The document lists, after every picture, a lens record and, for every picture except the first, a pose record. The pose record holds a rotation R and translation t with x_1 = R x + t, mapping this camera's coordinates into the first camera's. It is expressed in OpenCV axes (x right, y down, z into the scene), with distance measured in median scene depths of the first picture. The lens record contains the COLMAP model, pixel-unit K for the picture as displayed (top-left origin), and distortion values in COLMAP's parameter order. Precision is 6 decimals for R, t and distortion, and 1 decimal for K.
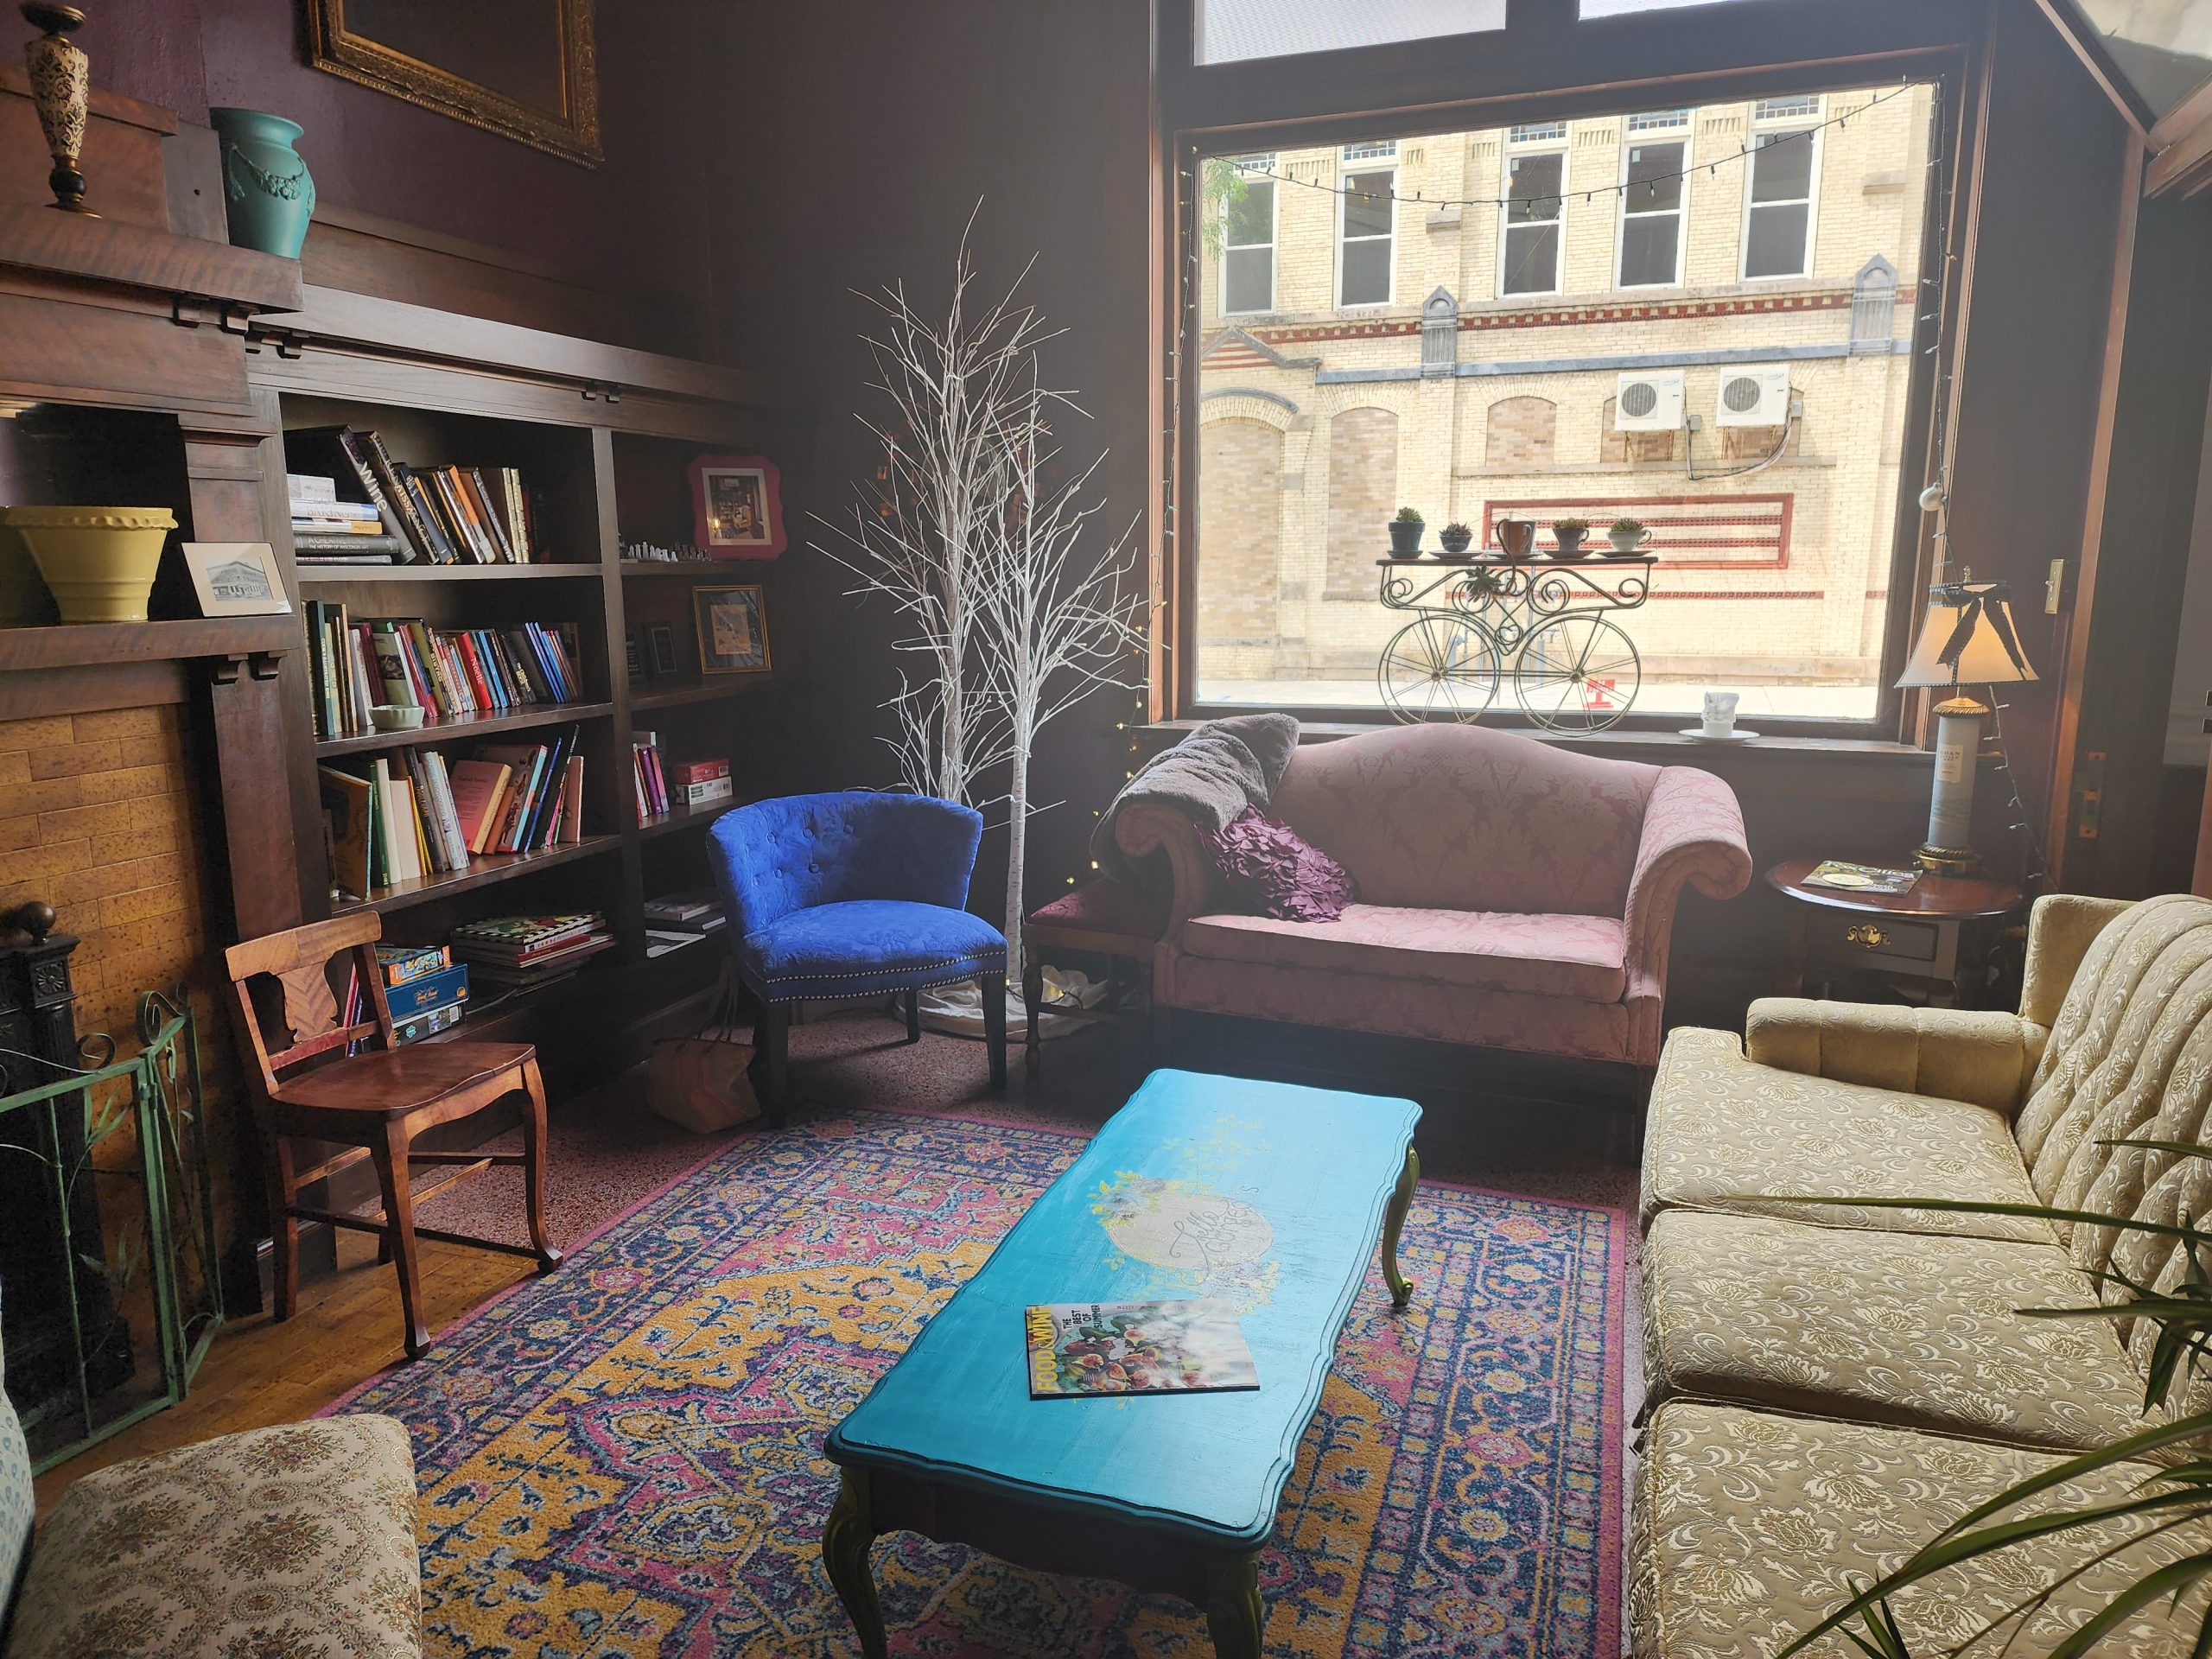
lens RADIAL K [[1461.8, 0, 1106.0], [0, 1461.8, 829.5], [0, 0, 1]] dist [-0.001442, -0.002460]
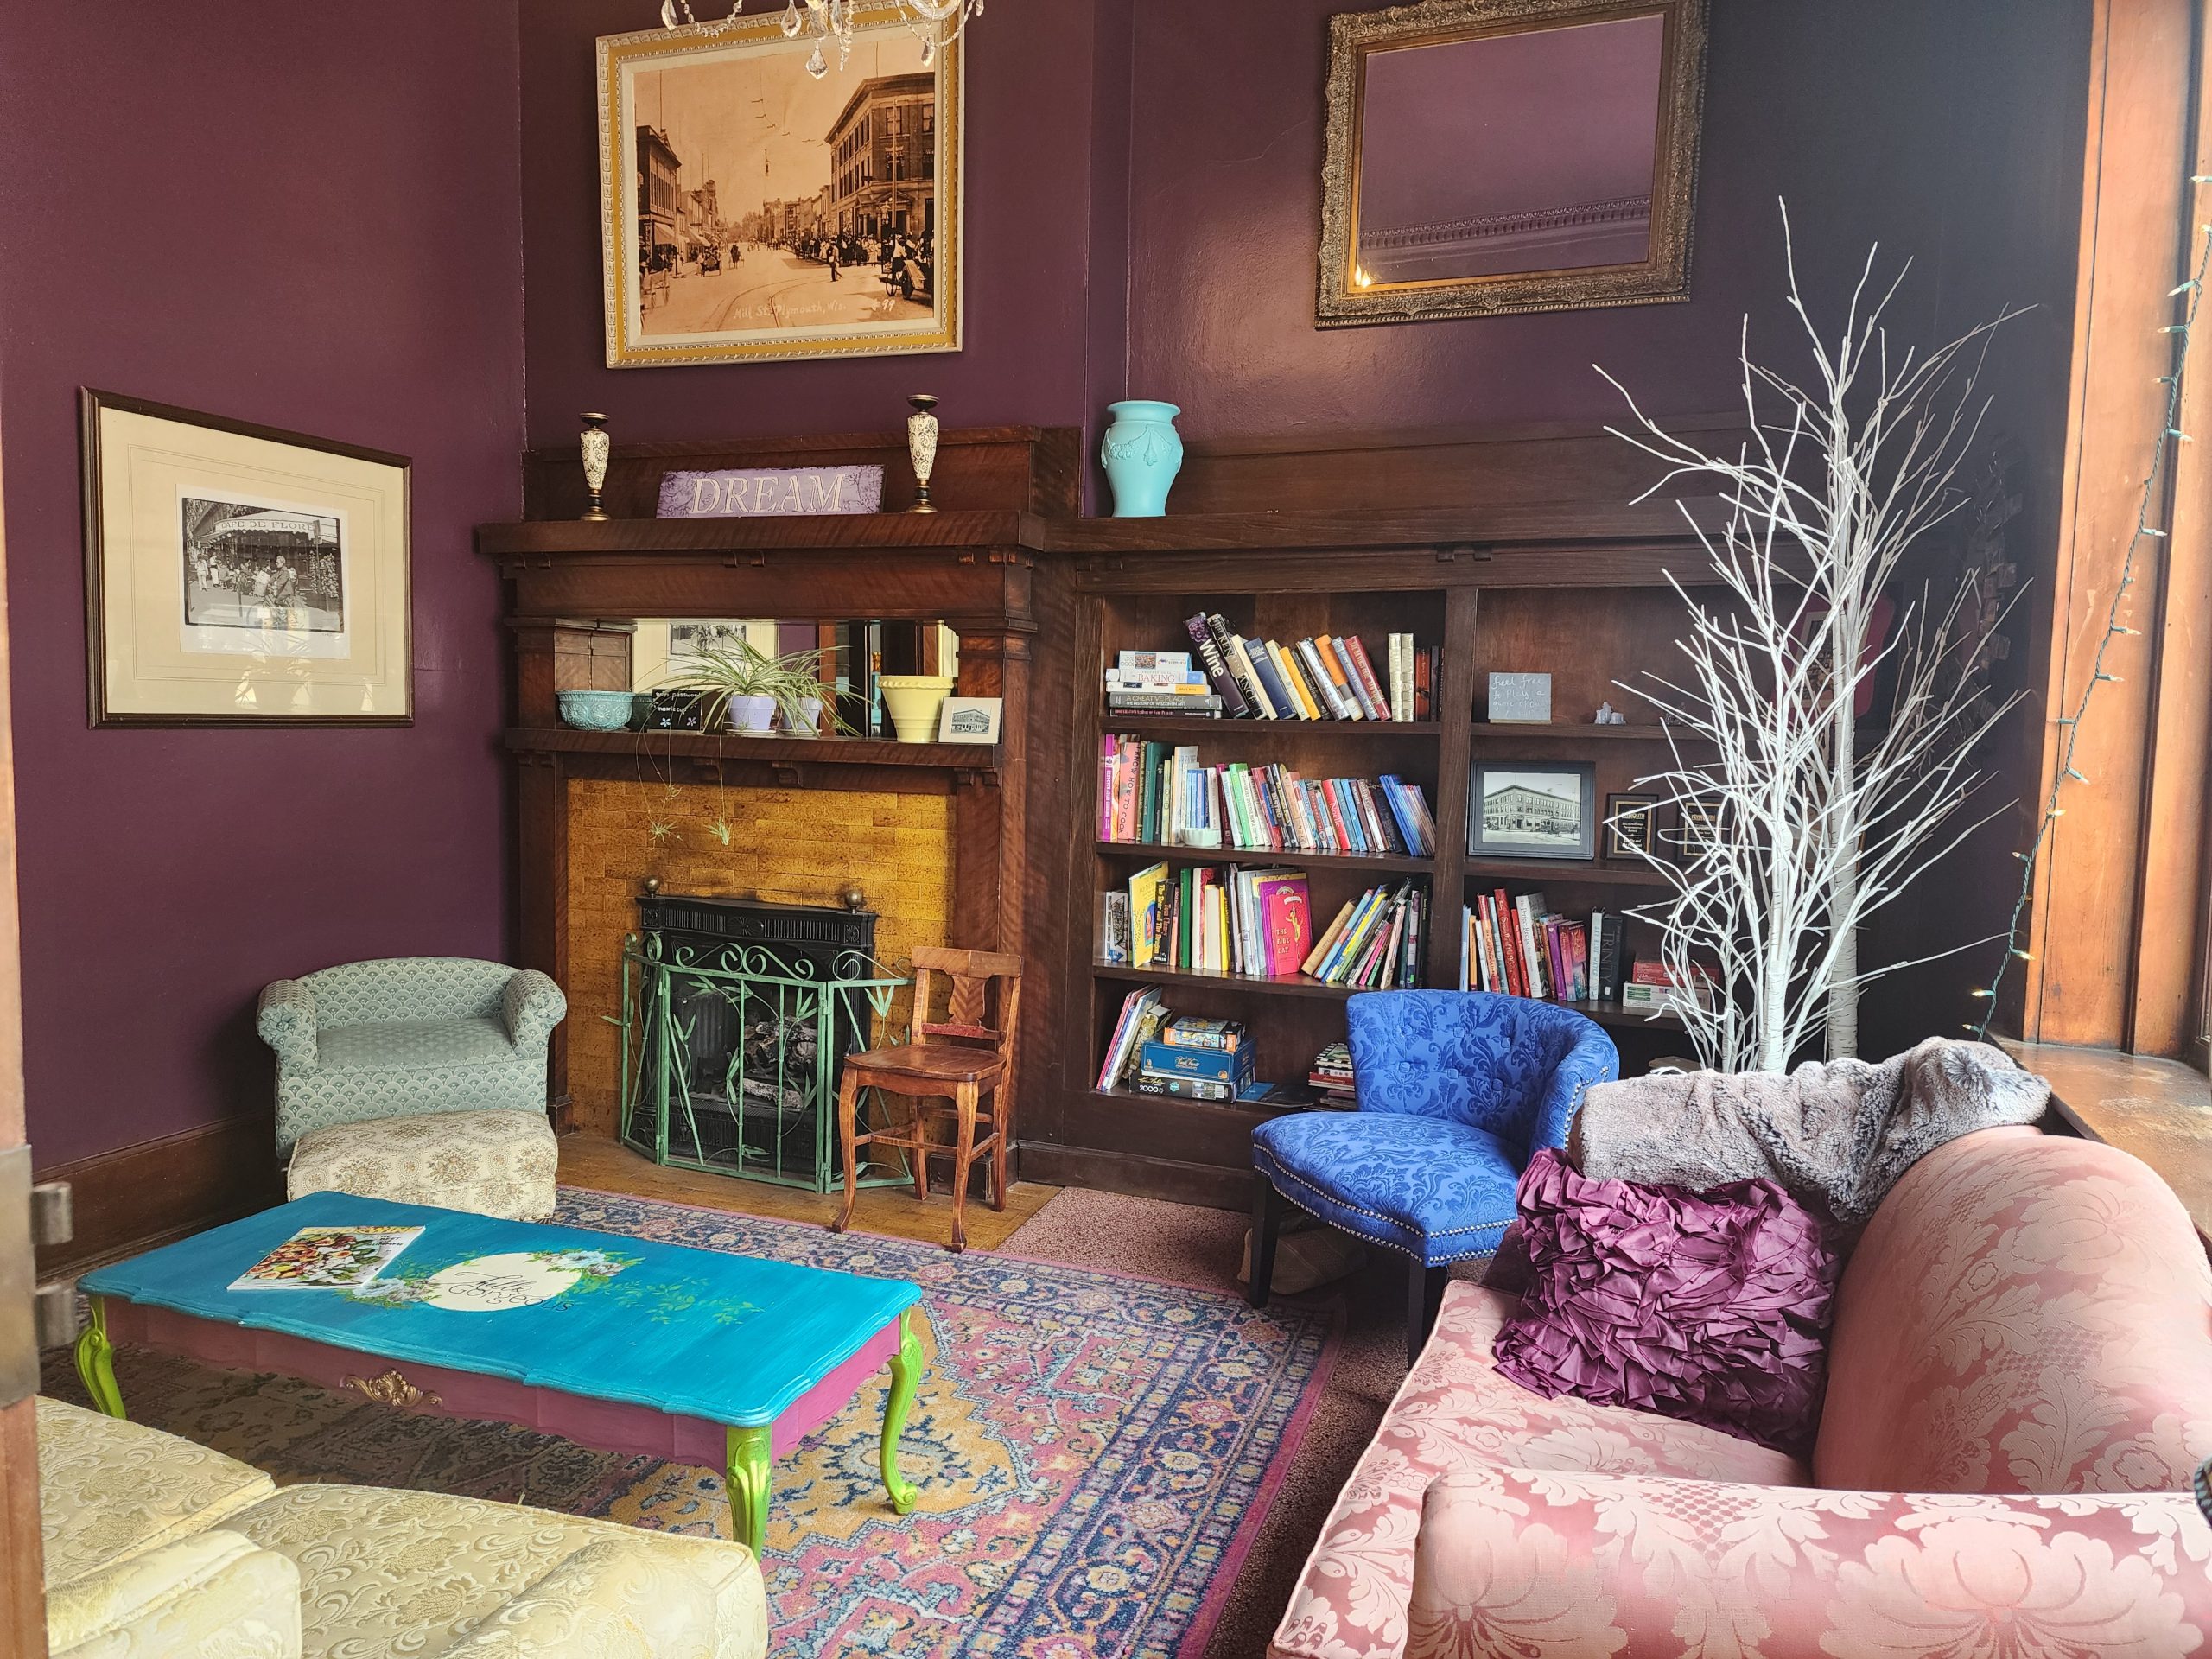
lens RADIAL K [[1498.6, 0, 1106.0], [0, 1498.6, 829.5], [0, 0, 1]] dist [0.065821, -0.001524]
pose [[-0.021100, 0.083926, -0.996249, 0.777757], [-0.203320, 0.975287, 0.086466, -0.173448], [0.978885, 0.204382, -0.003515, 0.902489]]
